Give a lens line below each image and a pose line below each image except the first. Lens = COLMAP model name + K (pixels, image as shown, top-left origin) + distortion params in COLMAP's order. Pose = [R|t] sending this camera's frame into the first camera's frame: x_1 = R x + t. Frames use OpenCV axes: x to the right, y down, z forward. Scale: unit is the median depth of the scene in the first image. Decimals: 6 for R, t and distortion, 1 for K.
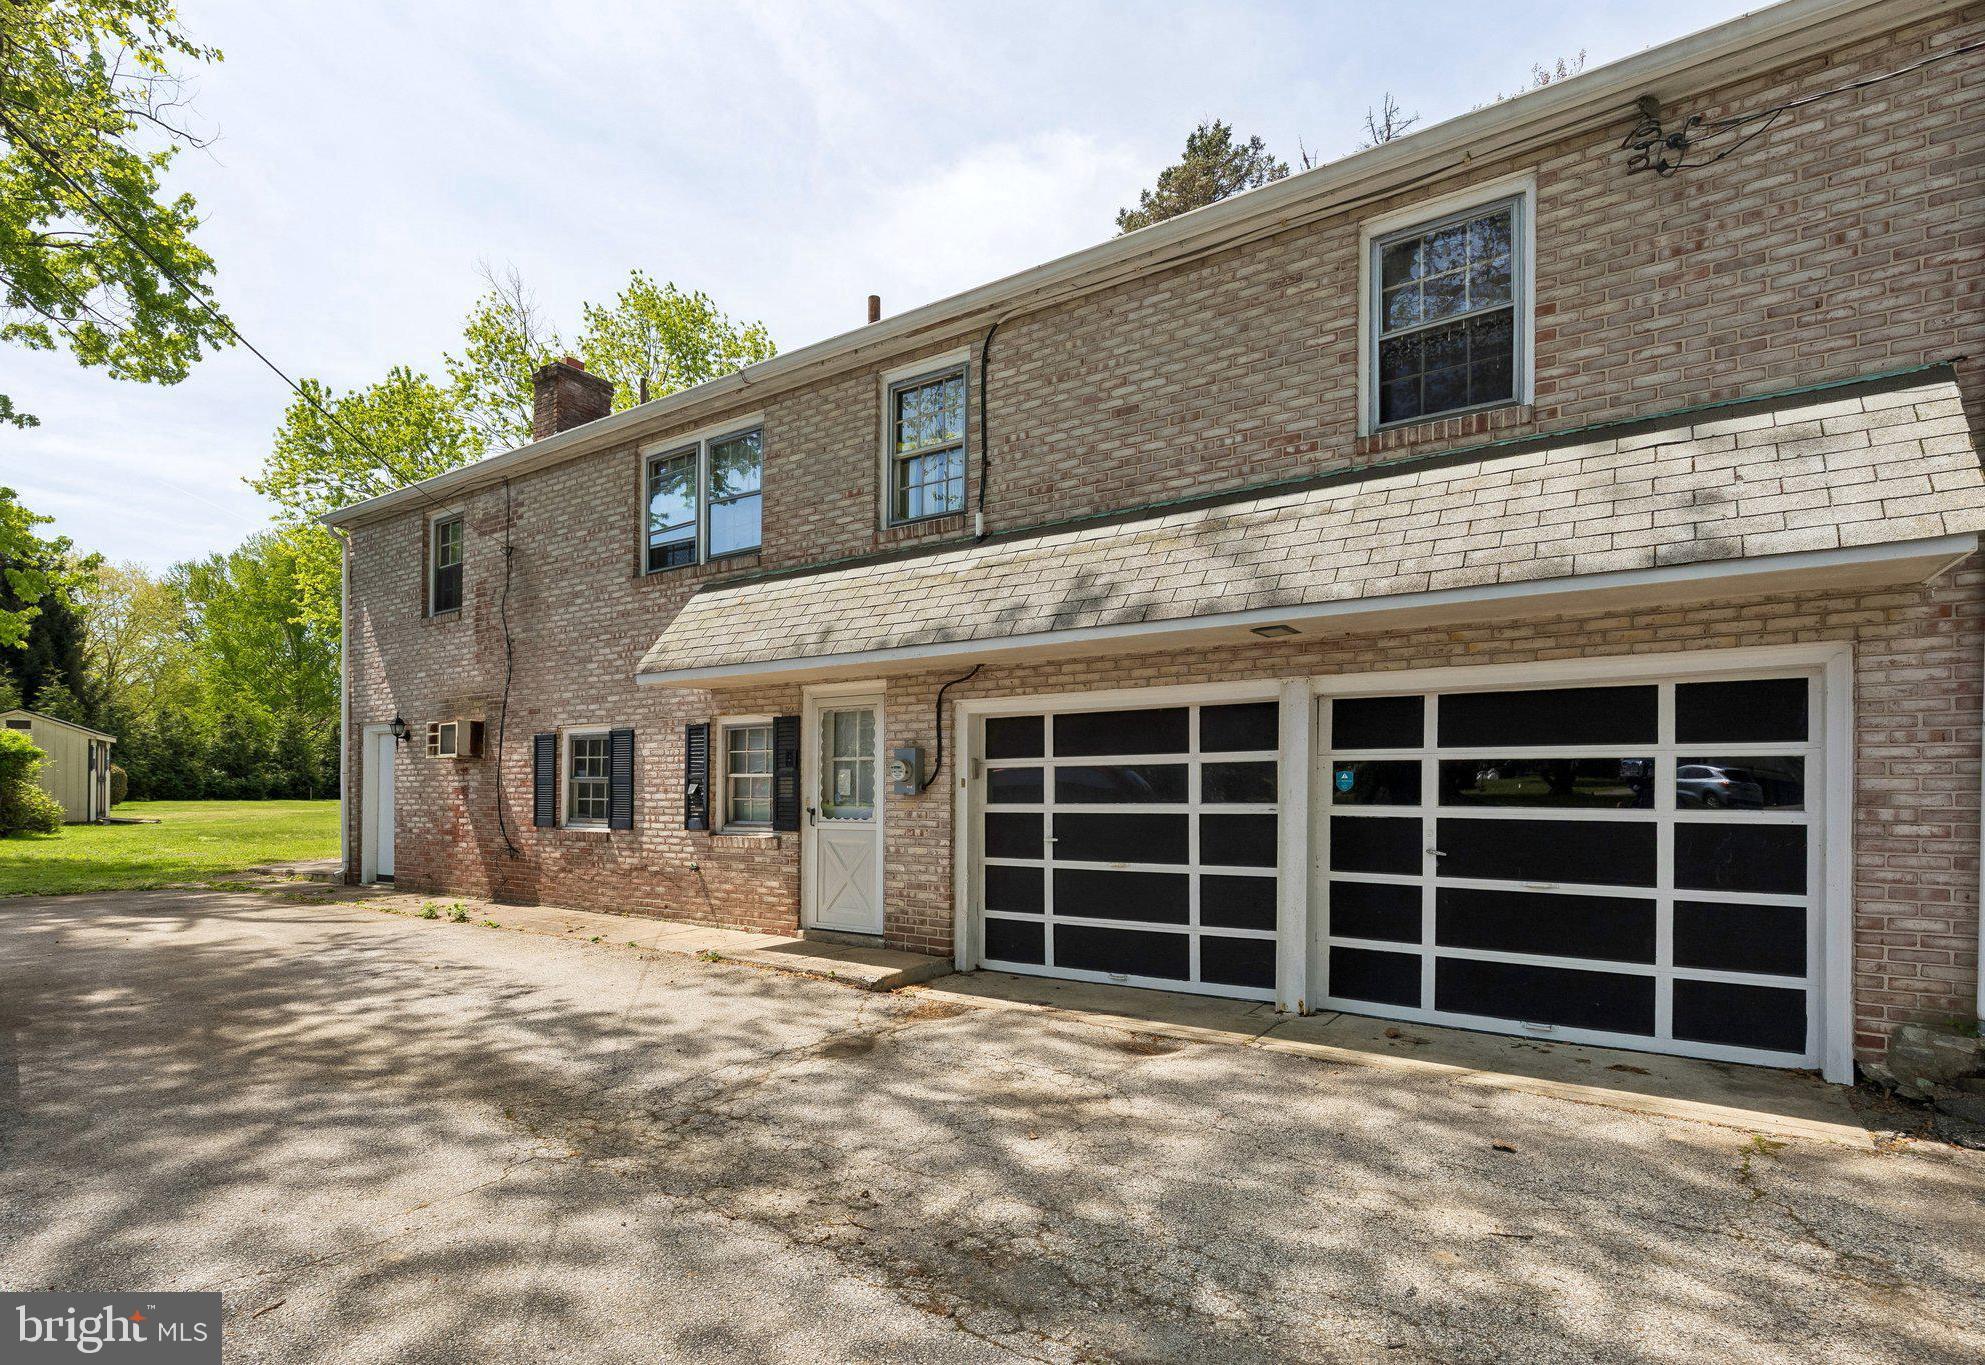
lens RADIAL K [[981.1, 0, 988.7], [0, 981.1, 682.9], [0, 0, 1]] dist [0.003781, 0.000143]
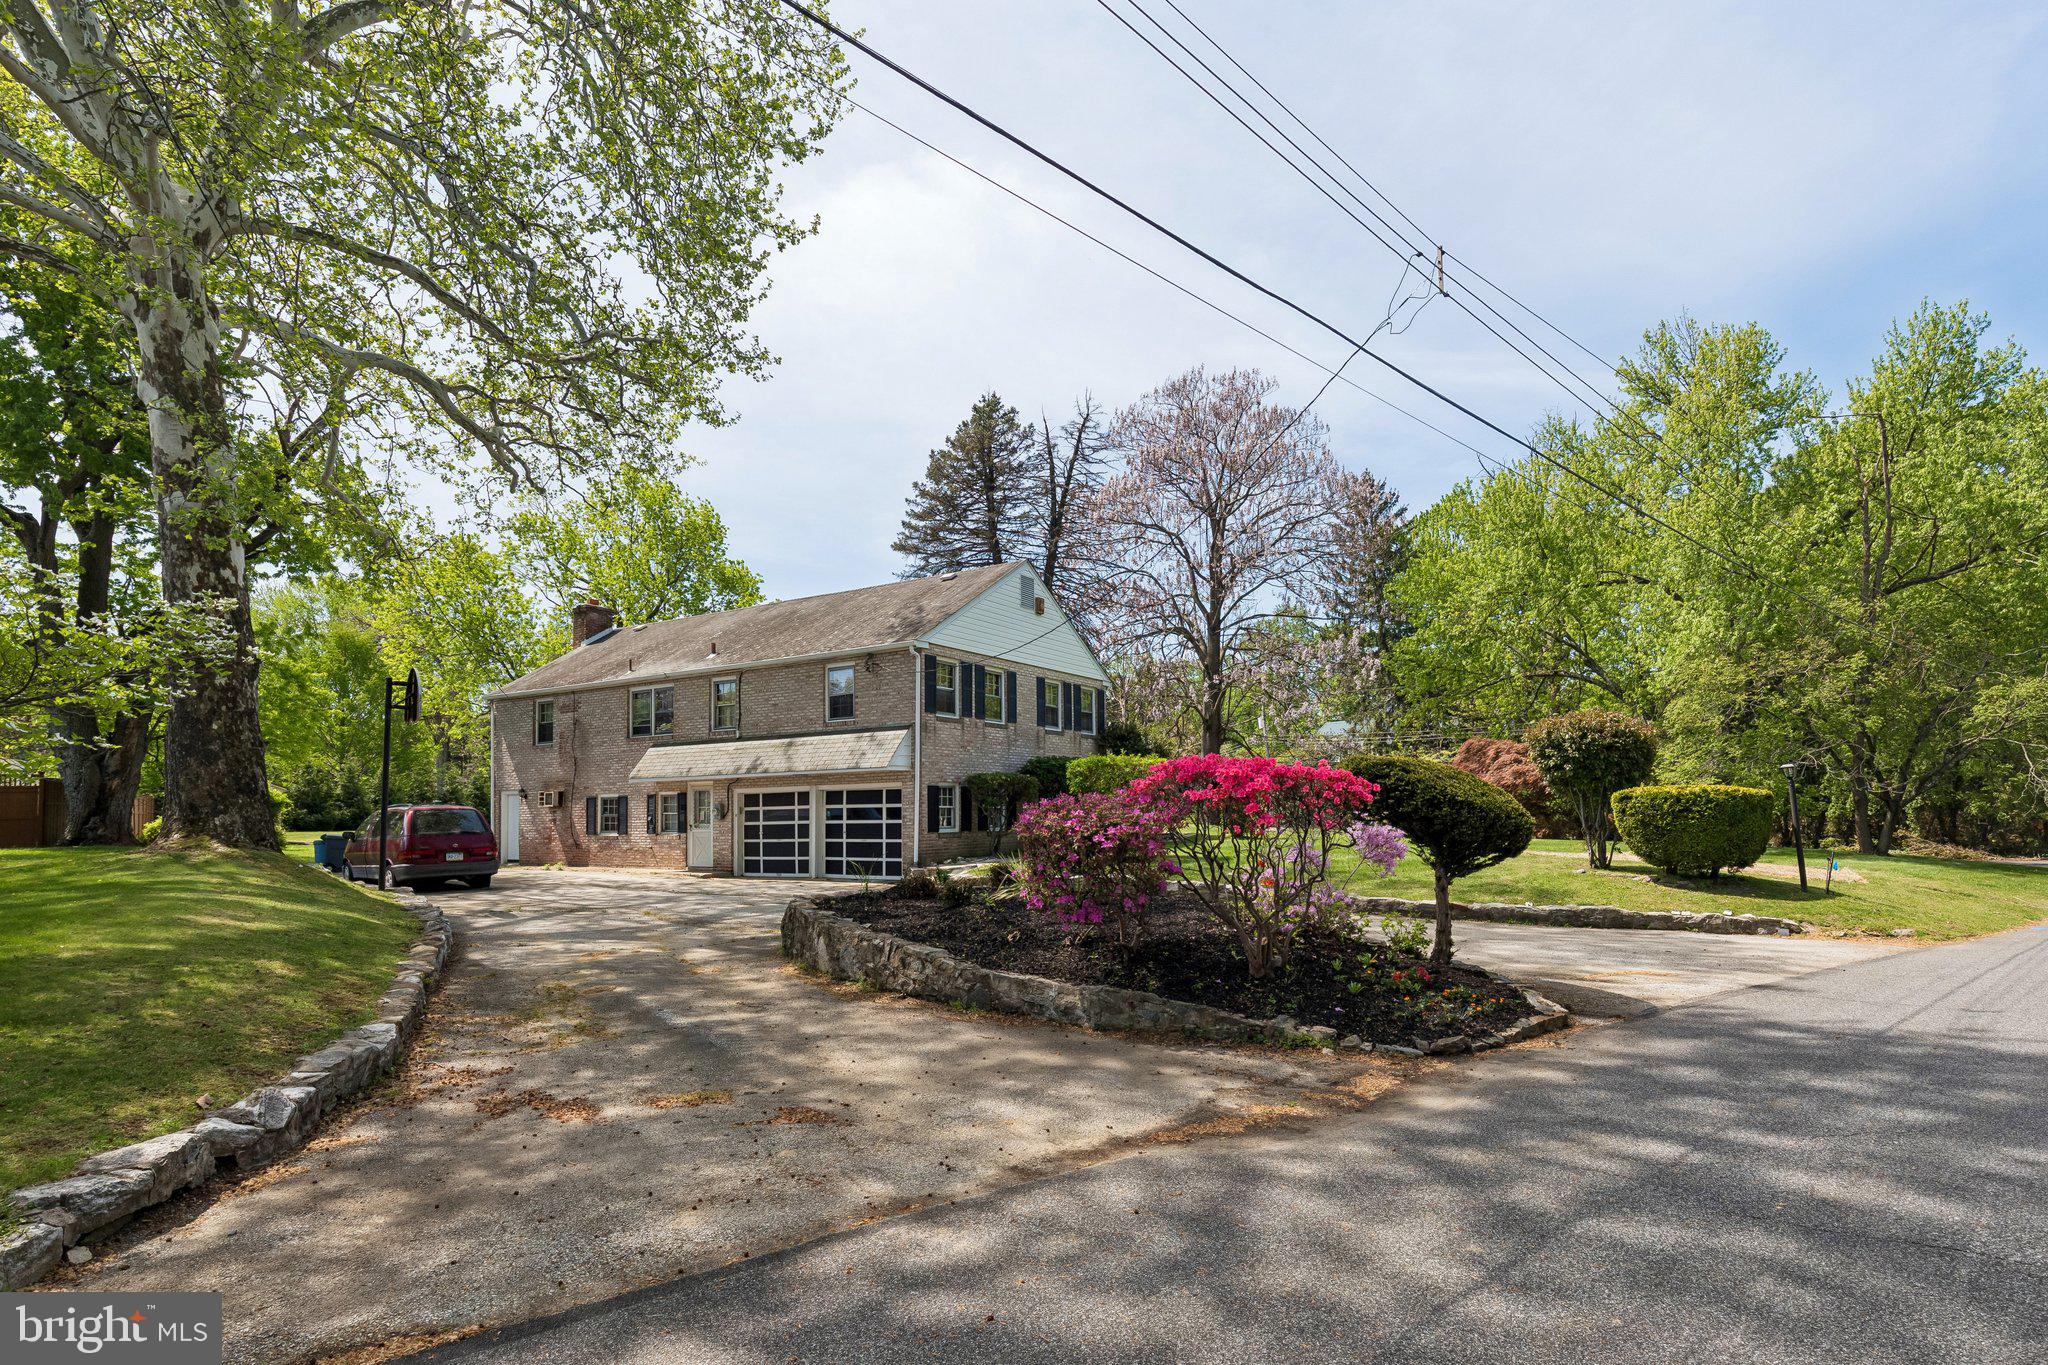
lens RADIAL K [[1049.7, 0, 1028.1], [0, 1049.7, 682.3], [0, 0, 1]] dist [0.000724, 0.000051]
pose [[0.999590, -0.009818, 0.026905, 0.702818], [0.010264, 0.999811, -0.016489, -0.219979], [-0.026738, 0.016758, 0.999502, -2.030576]]
